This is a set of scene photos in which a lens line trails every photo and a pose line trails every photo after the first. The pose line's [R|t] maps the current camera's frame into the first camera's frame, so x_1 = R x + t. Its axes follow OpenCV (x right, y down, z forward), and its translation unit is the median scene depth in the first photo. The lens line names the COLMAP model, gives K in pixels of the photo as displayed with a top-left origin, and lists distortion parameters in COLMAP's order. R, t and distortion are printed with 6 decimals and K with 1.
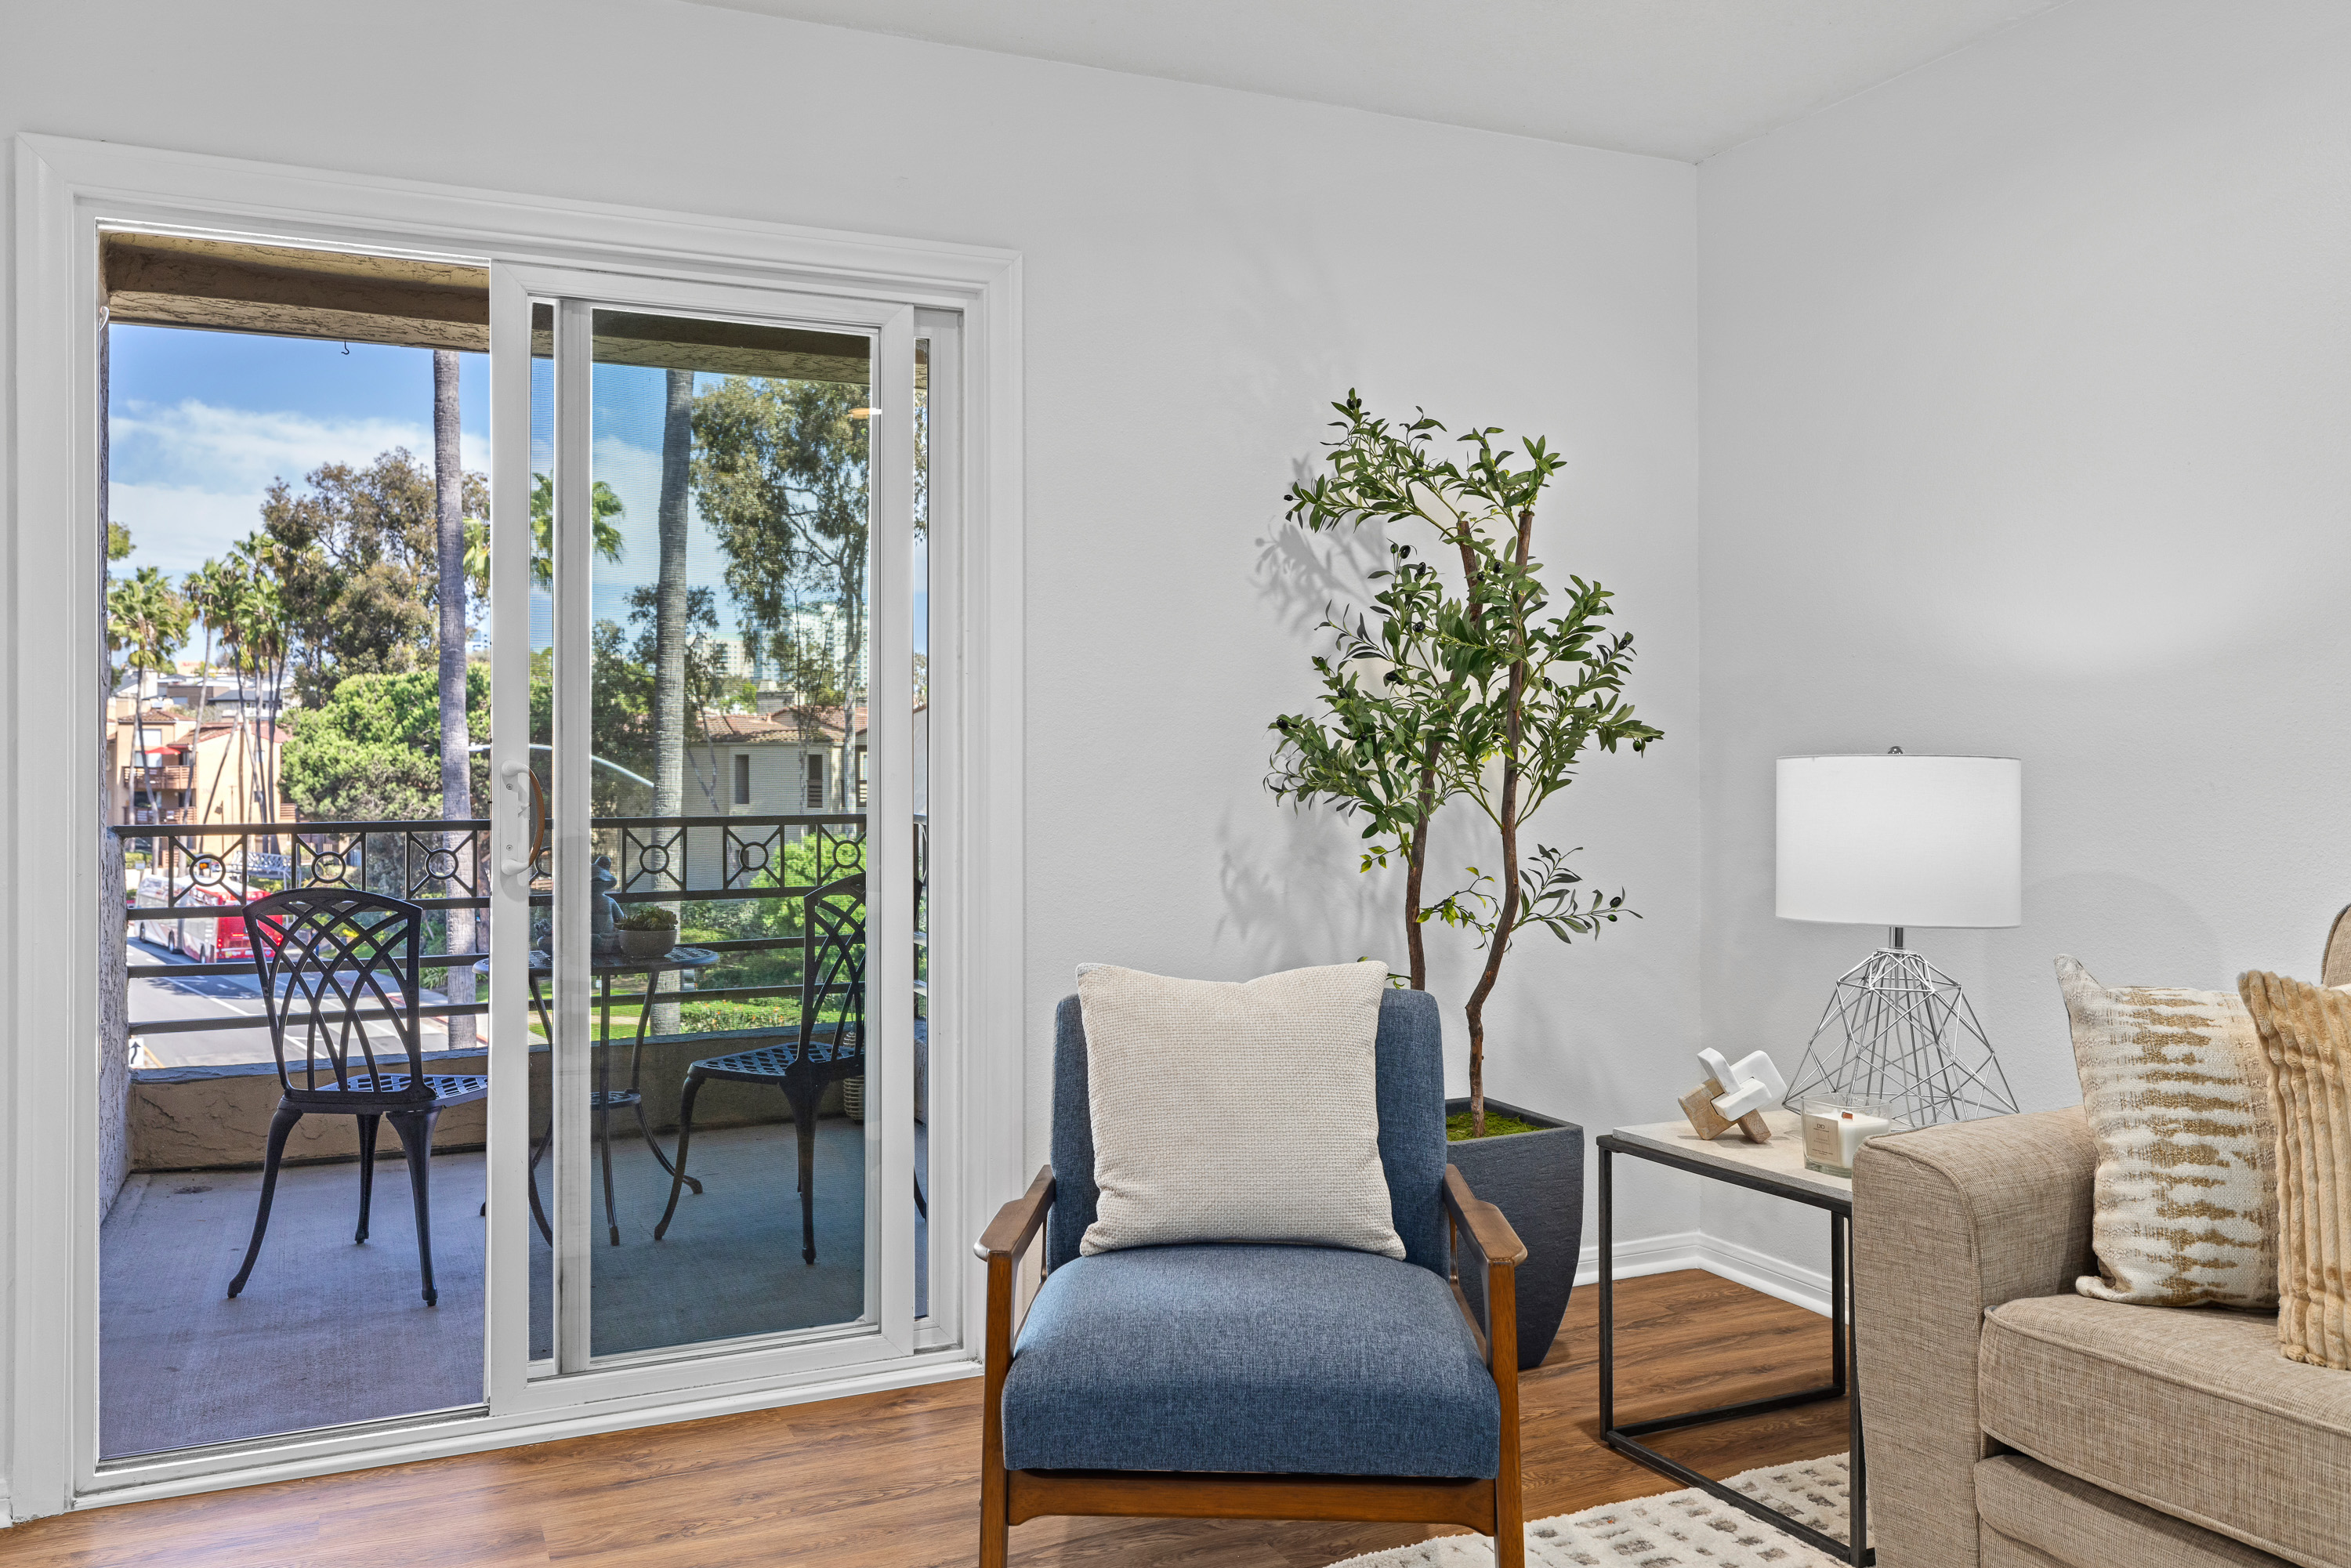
lens RADIAL K [[1797.7, 0, 1169.1], [0, 1797.7, 741.8], [0, 0, 1]] dist [-0.001644, 0.004077]
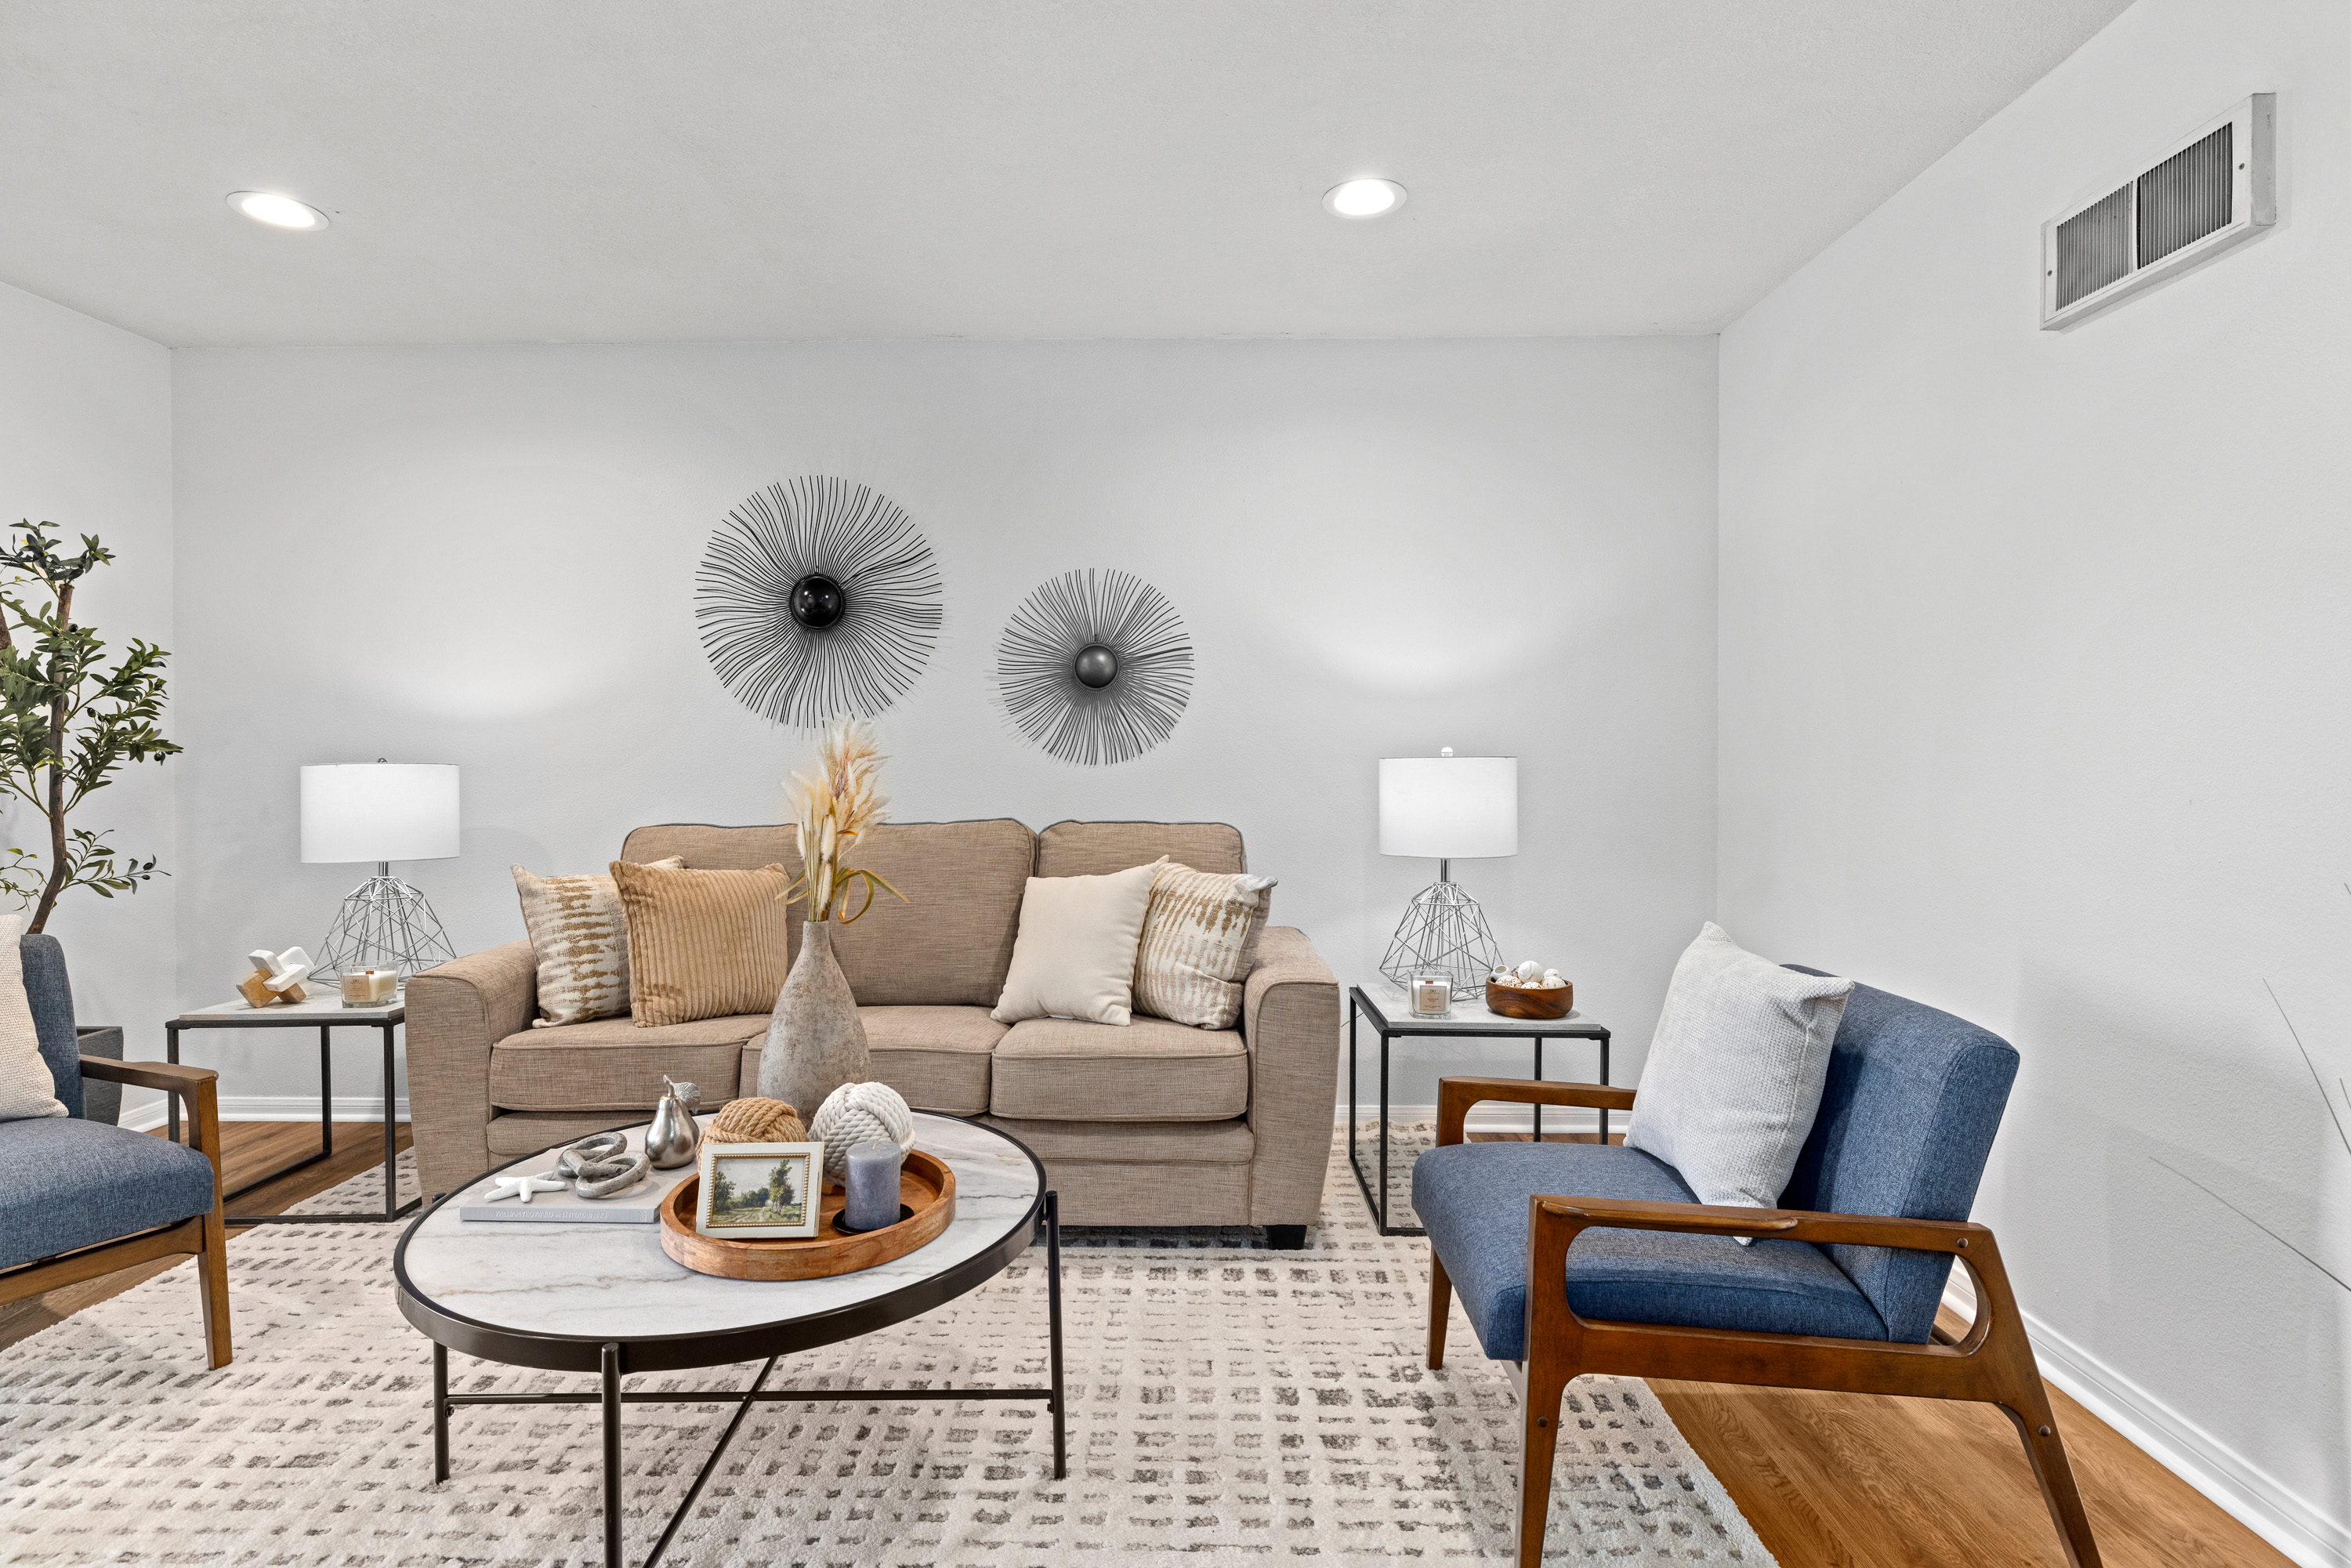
lens RADIAL K [[1169.7, 0, 1160.7], [0, 1169.7, 772.9], [0, 0, 1]] dist [-0.001788, 0.000540]
pose [[0.439261, -0.009389, 0.898310, -0.241908], [-0.004291, 0.999912, 0.012549, -0.000444], [-0.898349, -0.009367, 0.439182, -0.140177]]
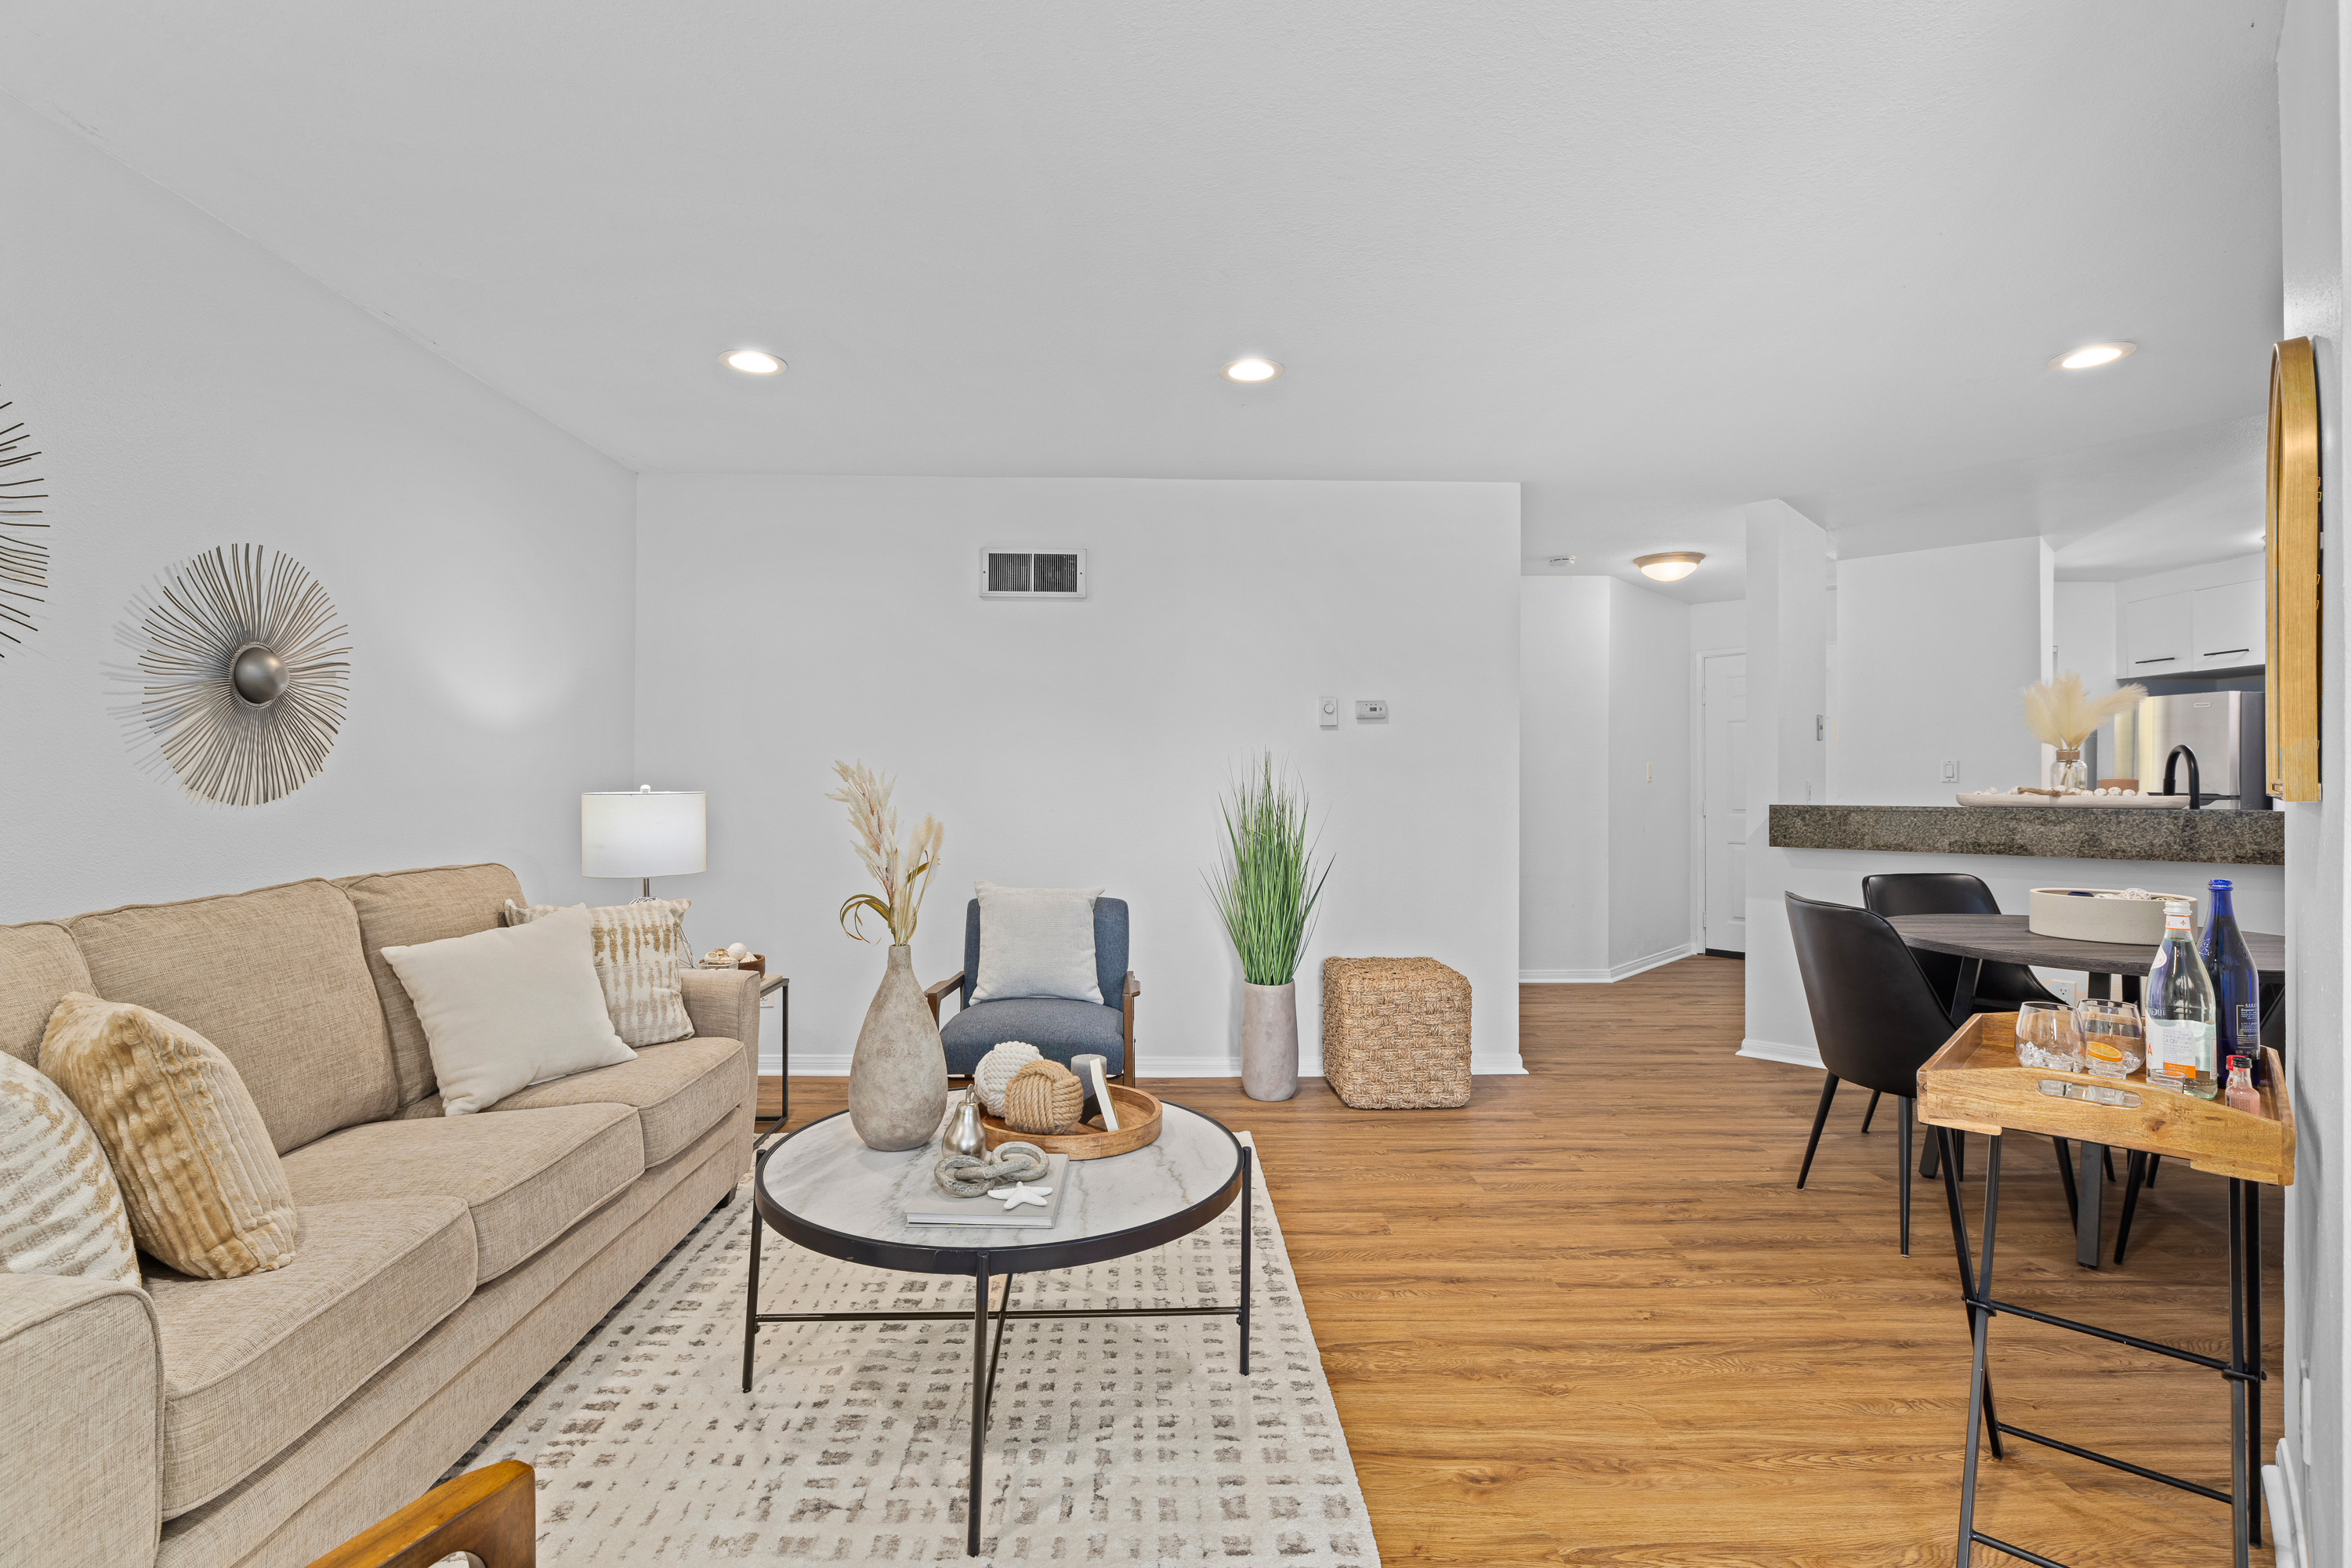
lens RADIAL K [[1084.8, 0, 1175.5], [0, 1084.8, 784.0], [0, 0, 1]] dist [-0.001759, -0.000129]
pose [[-0.917961, -0.003046, 0.396660, -0.177241], [-0.005637, 0.999970, -0.005366, -0.008552], [-0.396632, -0.007162, -0.917950, 0.863885]]
